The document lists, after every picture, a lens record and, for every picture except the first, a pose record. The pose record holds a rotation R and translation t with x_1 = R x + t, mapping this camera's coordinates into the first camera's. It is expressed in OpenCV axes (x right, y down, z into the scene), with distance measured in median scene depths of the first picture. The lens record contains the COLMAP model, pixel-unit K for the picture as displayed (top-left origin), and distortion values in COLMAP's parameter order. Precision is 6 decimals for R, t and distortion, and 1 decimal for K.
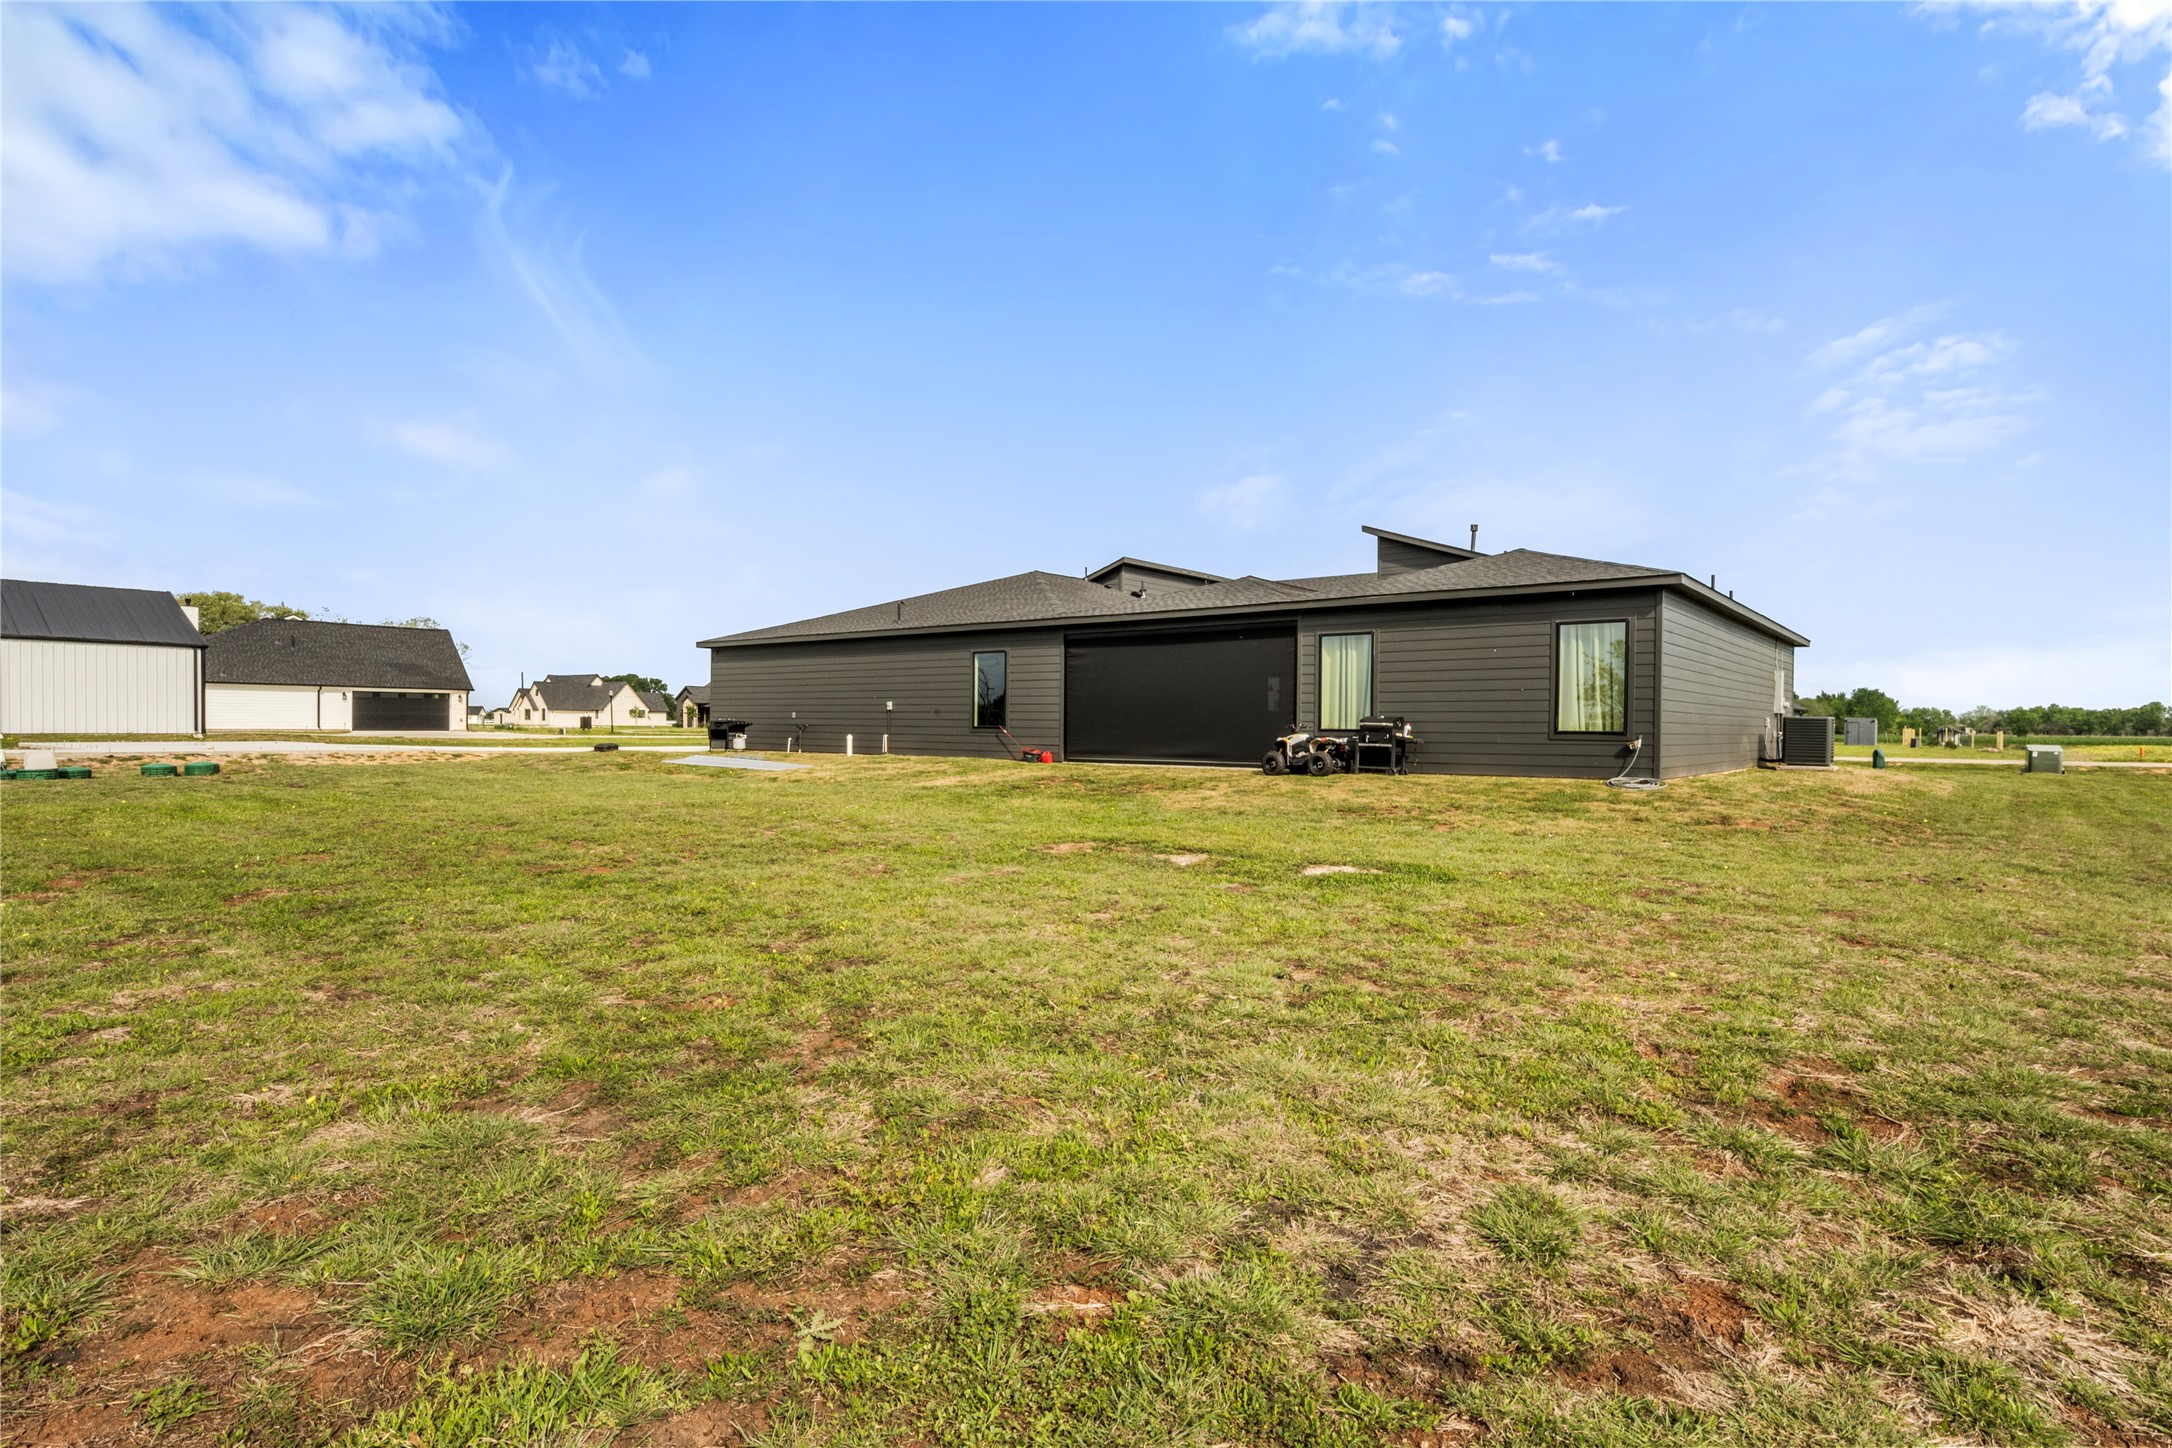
lens RADIAL K [[1132.8, 0, 1086.0], [0, 1132.8, 724.0], [0, 0, 1]] dist [0.000319, -0.000004]
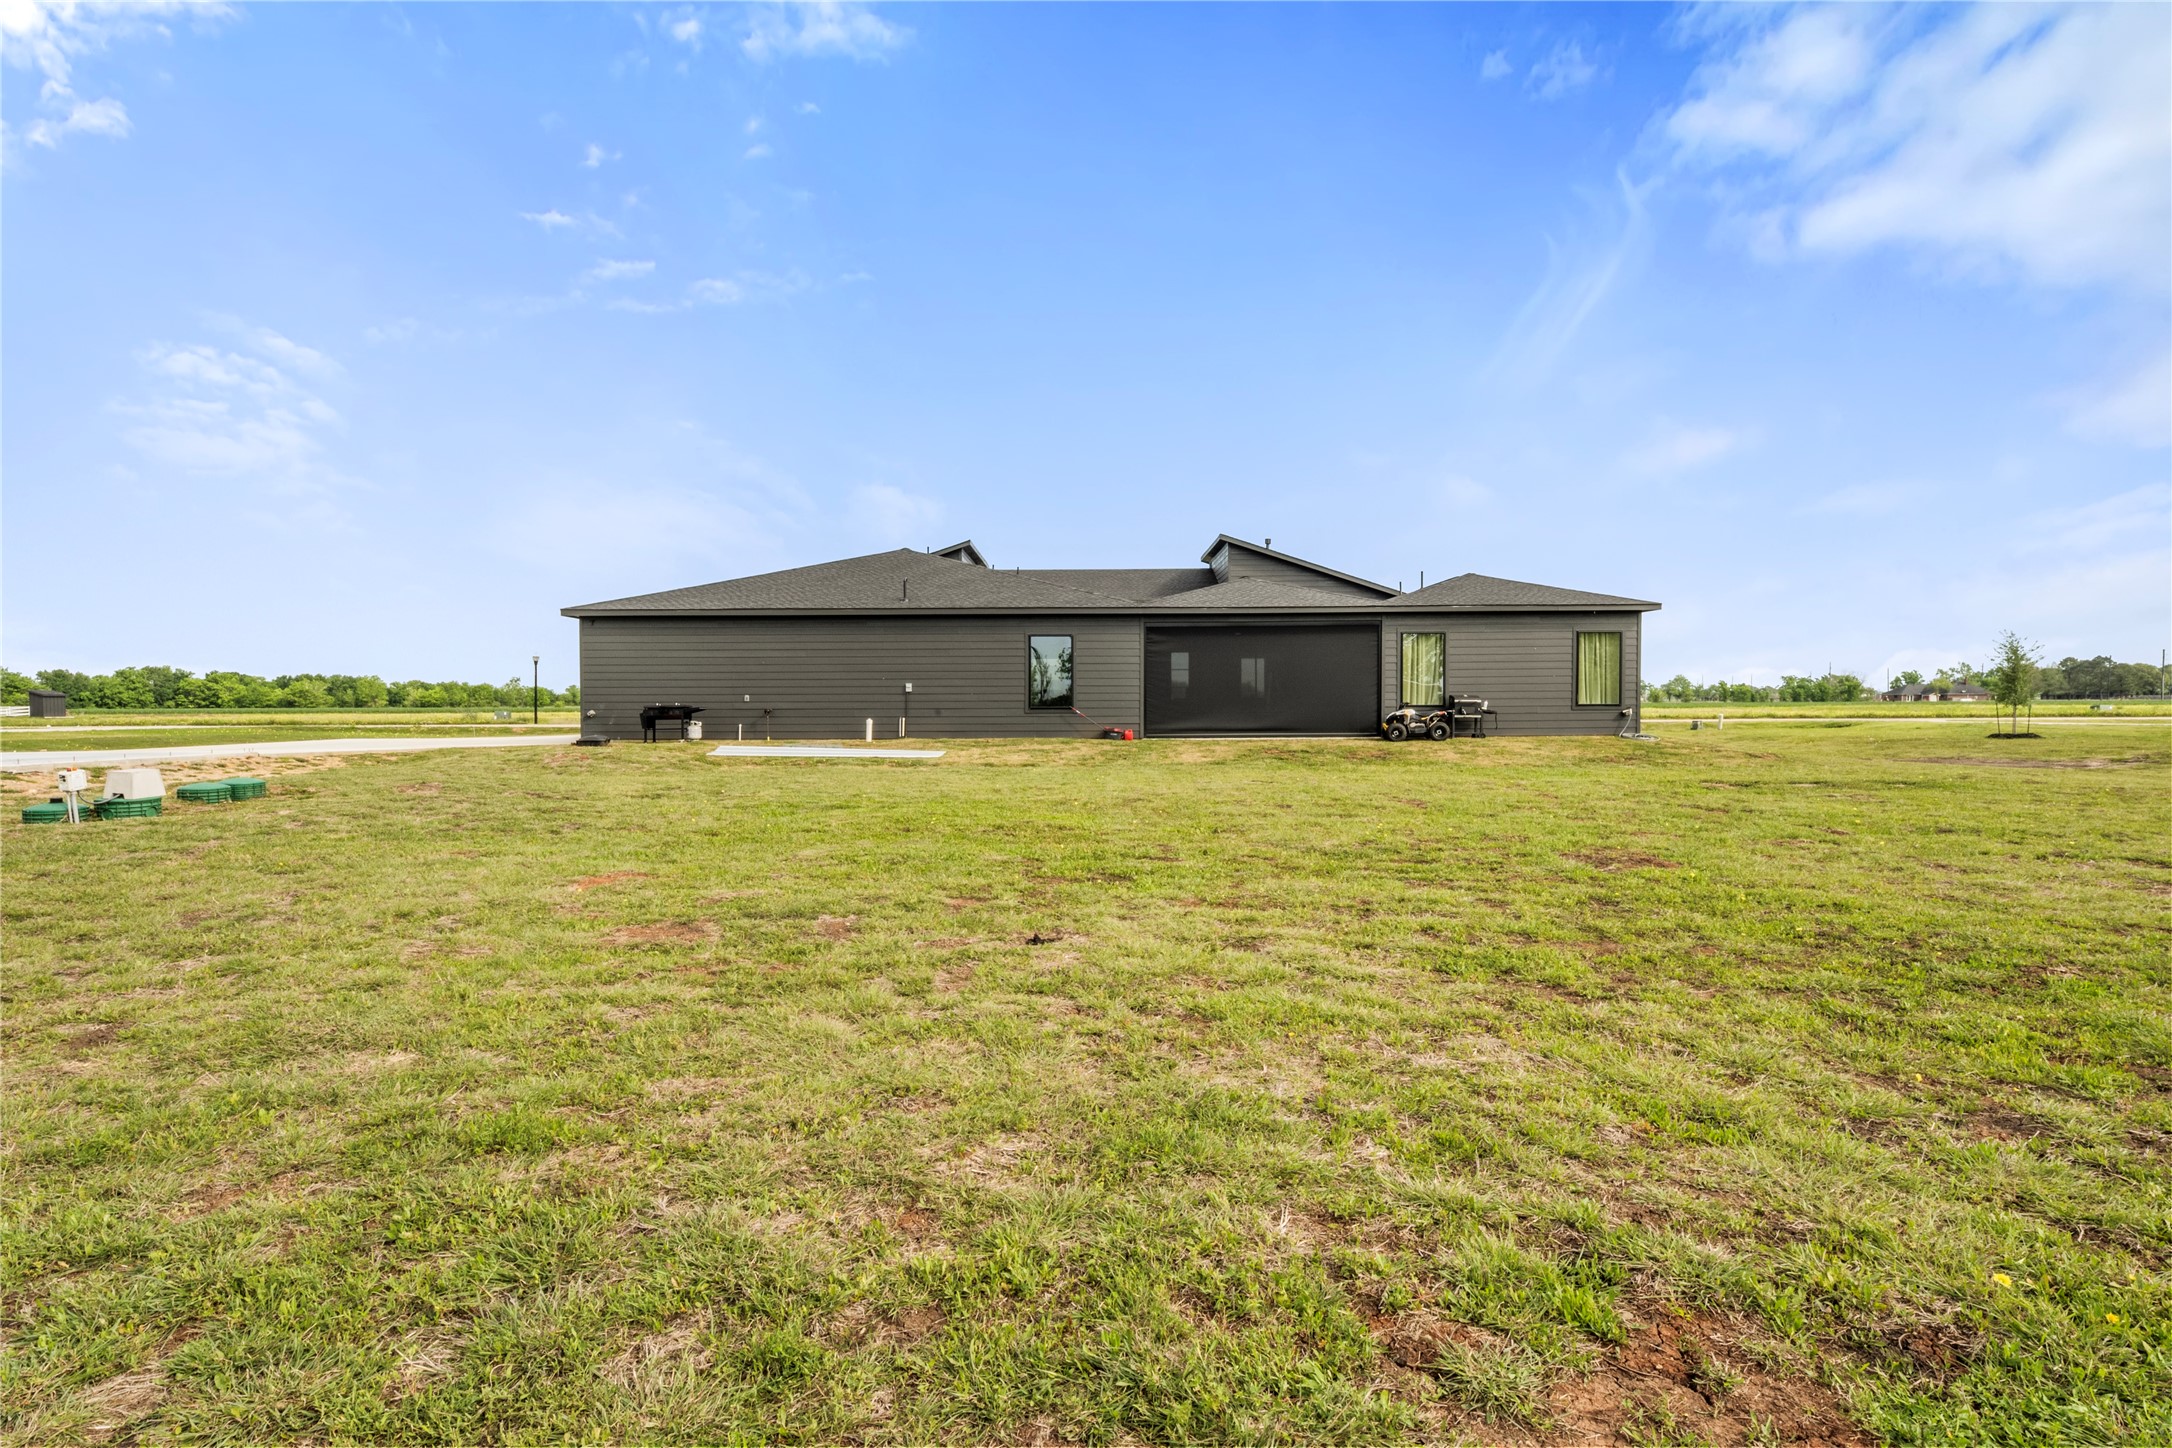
lens RADIAL K [[1174.4, 0, 1086.0], [0, 1174.4, 724.0], [0, 0, 1]] dist [-0.000700, -0.000032]
pose [[0.769087, -0.023142, 0.638725, -0.780871], [0.011196, 0.999679, 0.022739, -0.007130], [-0.639046, -0.010337, 0.769099, 0.157743]]
